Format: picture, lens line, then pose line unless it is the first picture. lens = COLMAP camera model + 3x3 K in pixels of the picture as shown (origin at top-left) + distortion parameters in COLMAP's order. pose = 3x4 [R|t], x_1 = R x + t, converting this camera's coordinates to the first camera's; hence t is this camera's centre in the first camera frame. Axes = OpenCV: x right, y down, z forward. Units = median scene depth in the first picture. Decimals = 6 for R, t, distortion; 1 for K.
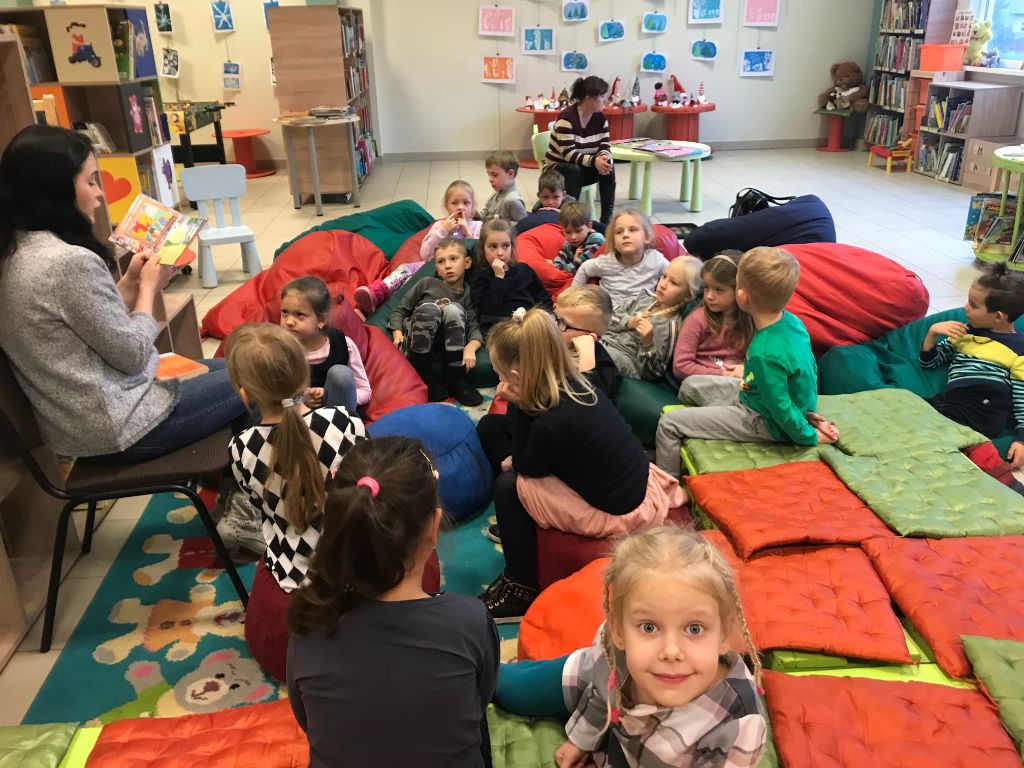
lens RADIAL K [[831.2, 0, 512.9], [0, 831.2, 382.4], [0, 0, 1]] dist [0.041182, -0.061486]
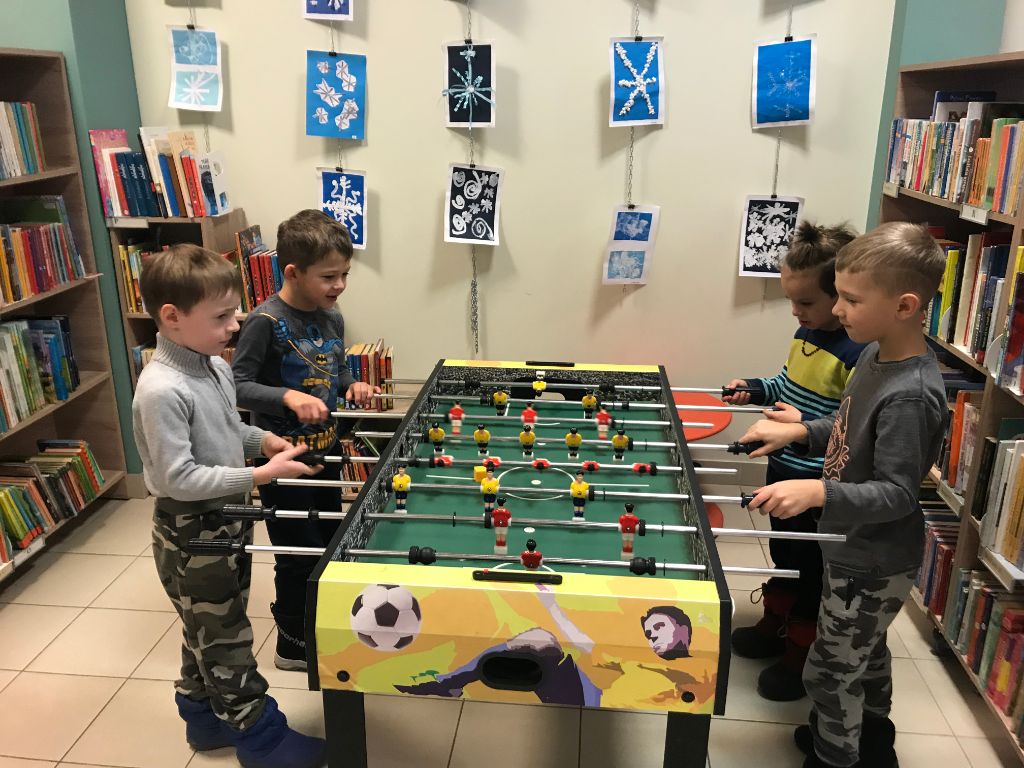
lens RADIAL K [[831.2, 0, 507.7], [0, 831.2, 388.3], [0, 0, 1]] dist [0.041182, -0.061486]
pose [[0.982294, 0.076348, -0.171084, -0.381419], [-0.091366, 0.992461, -0.081693, -0.322884], [0.163557, 0.095878, 0.981864, 0.769544]]
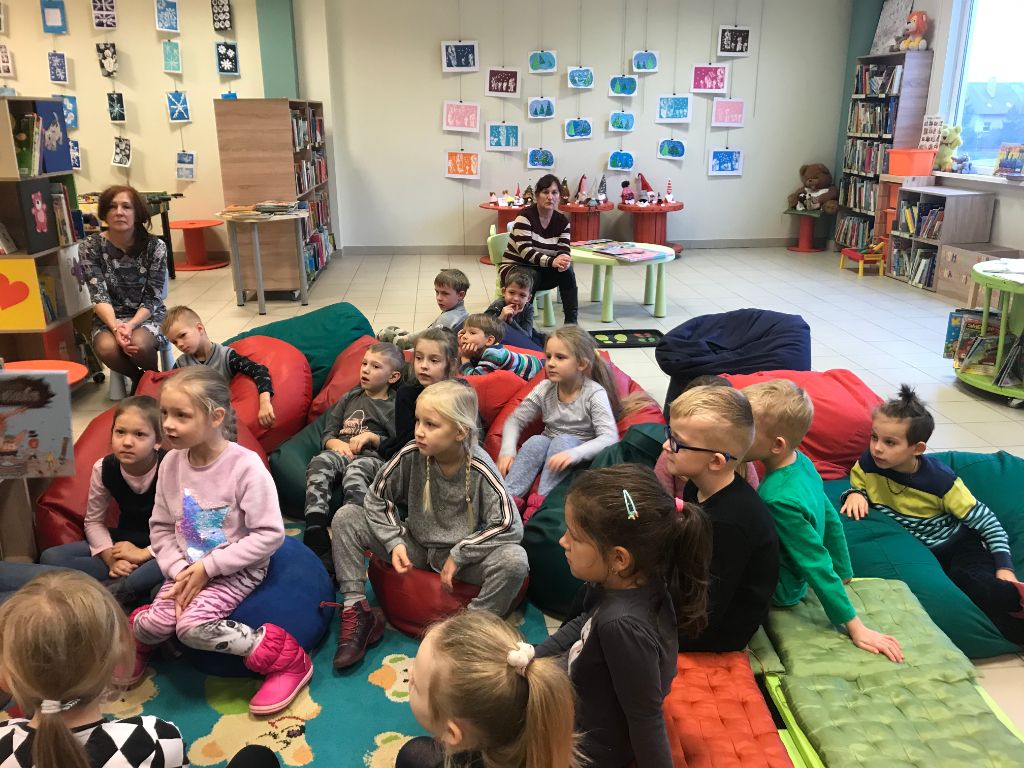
lens RADIAL K [[831.2, 0, 519.5], [0, 831.2, 382.6], [0, 0, 1]] dist [0.041182, -0.061486]
pose [[0.999548, 0.009966, 0.028369, 0.028286], [-0.007205, 0.995372, -0.095822, -0.032782], [-0.029192, 0.095574, 0.994994, 0.061149]]
